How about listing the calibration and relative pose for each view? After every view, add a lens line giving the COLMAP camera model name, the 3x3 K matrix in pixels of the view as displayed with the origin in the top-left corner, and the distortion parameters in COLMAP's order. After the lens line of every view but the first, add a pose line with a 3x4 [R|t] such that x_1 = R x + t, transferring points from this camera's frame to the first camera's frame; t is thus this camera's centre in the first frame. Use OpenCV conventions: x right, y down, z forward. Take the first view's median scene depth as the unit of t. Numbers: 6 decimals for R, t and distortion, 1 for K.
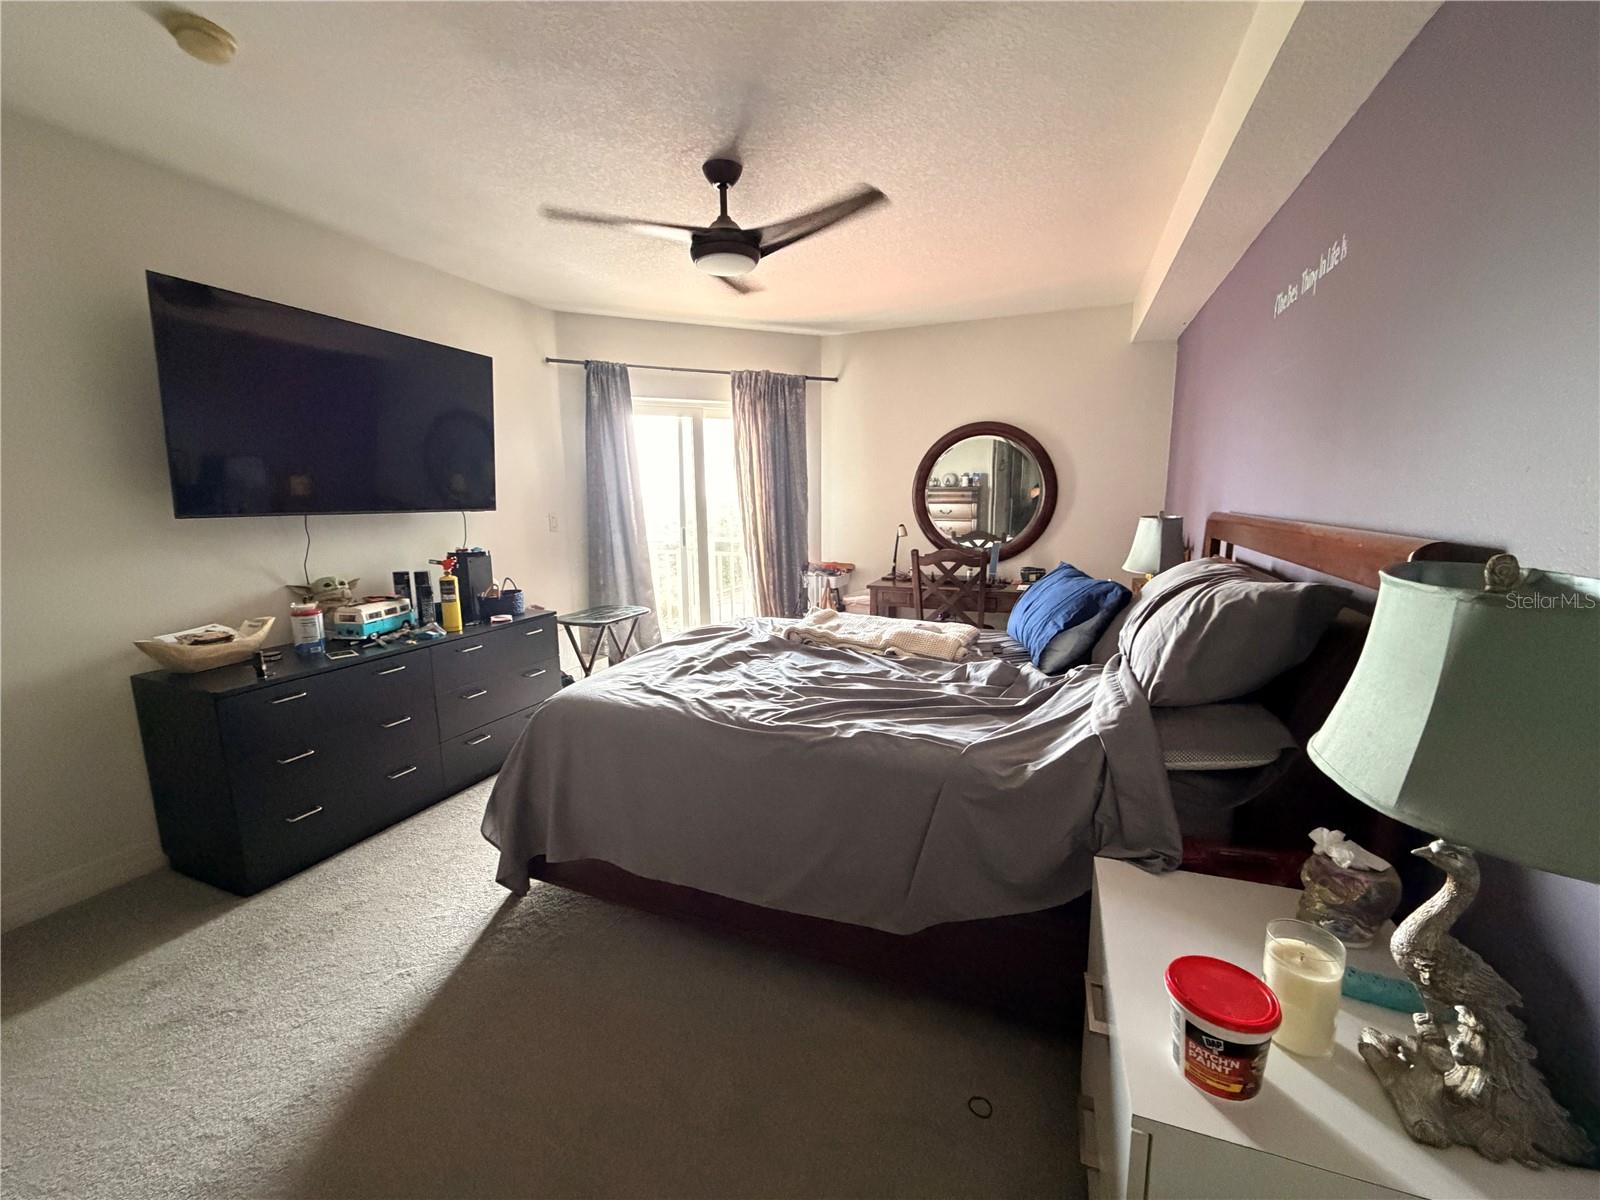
lens RADIAL K [[638.7, 0, 796.6], [0, 638.7, 601.7], [0, 0, 1]] dist [-0.000551, 0.000396]
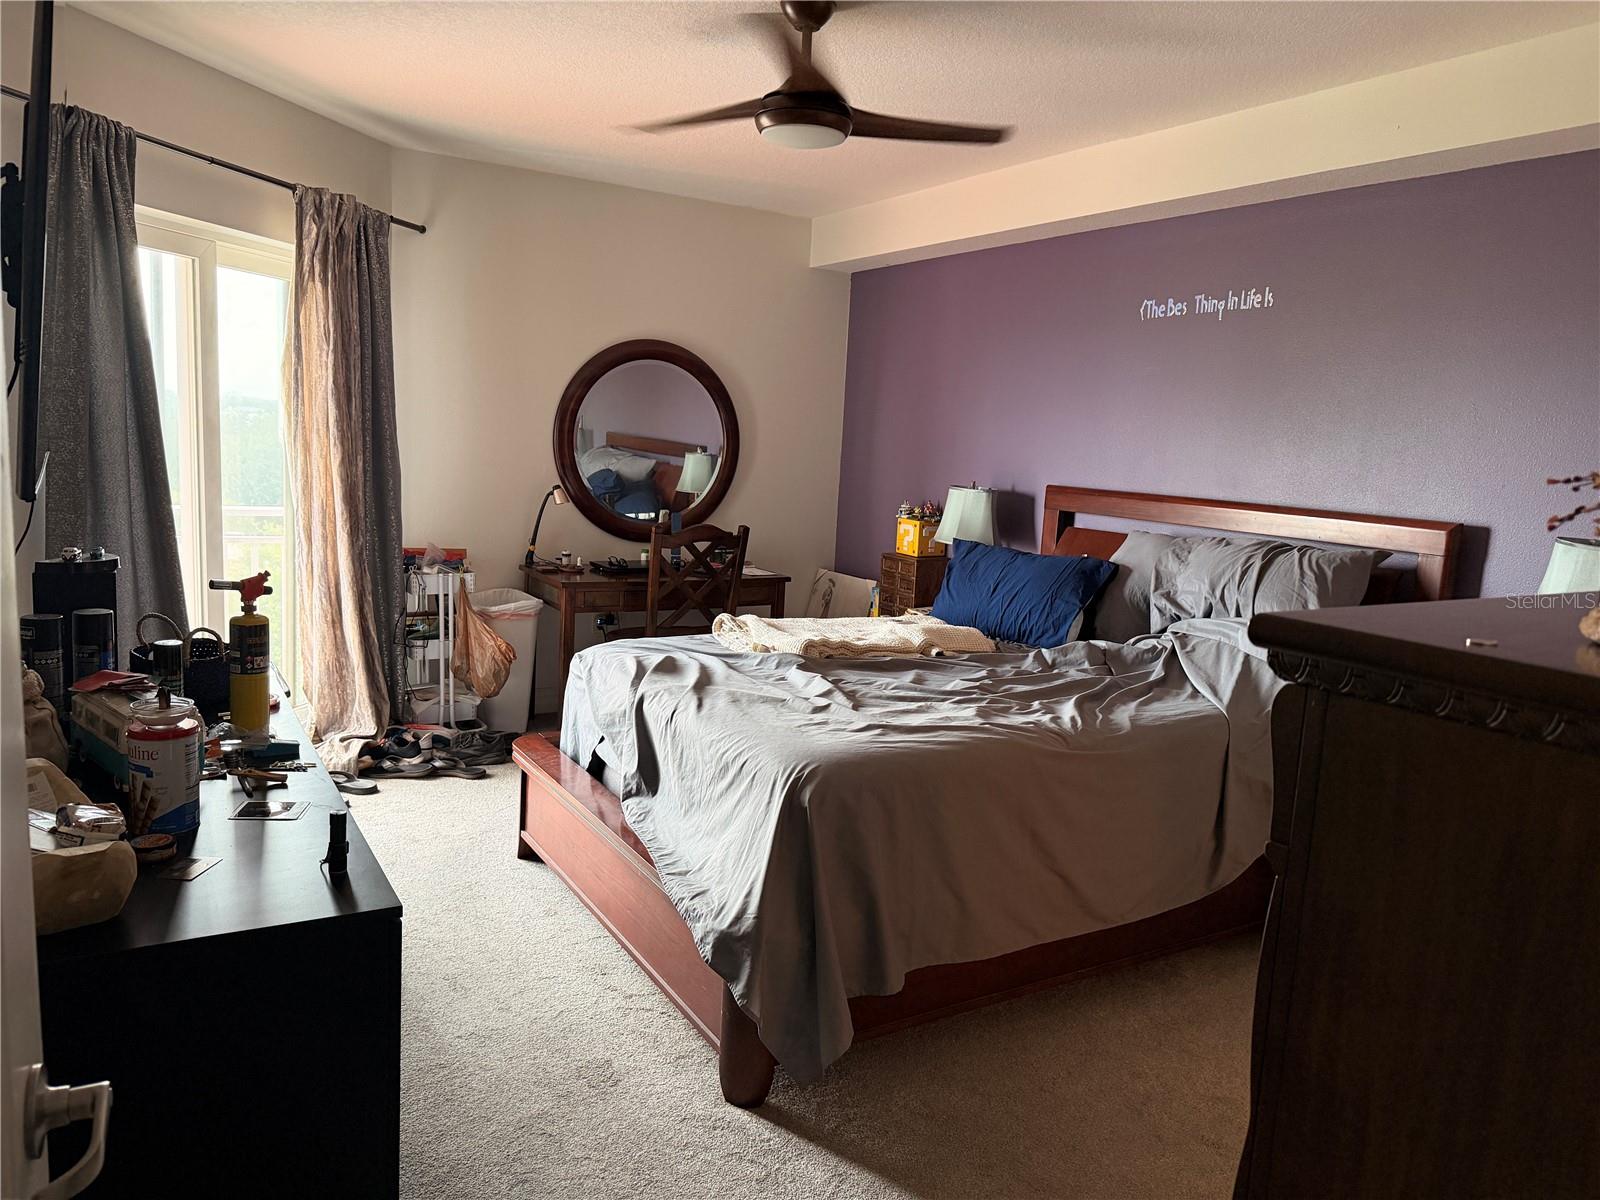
lens RADIAL K [[1116.0, 0, 798.1], [0, 1116.0, 608.9], [0, 0, 1]] dist [0.116641, -0.174835]
pose [[0.595747, -0.086512, 0.798500, -0.616453], [0.076484, 0.995775, 0.050822, -0.037084], [-0.799523, 0.030795, 0.599846, 0.139227]]
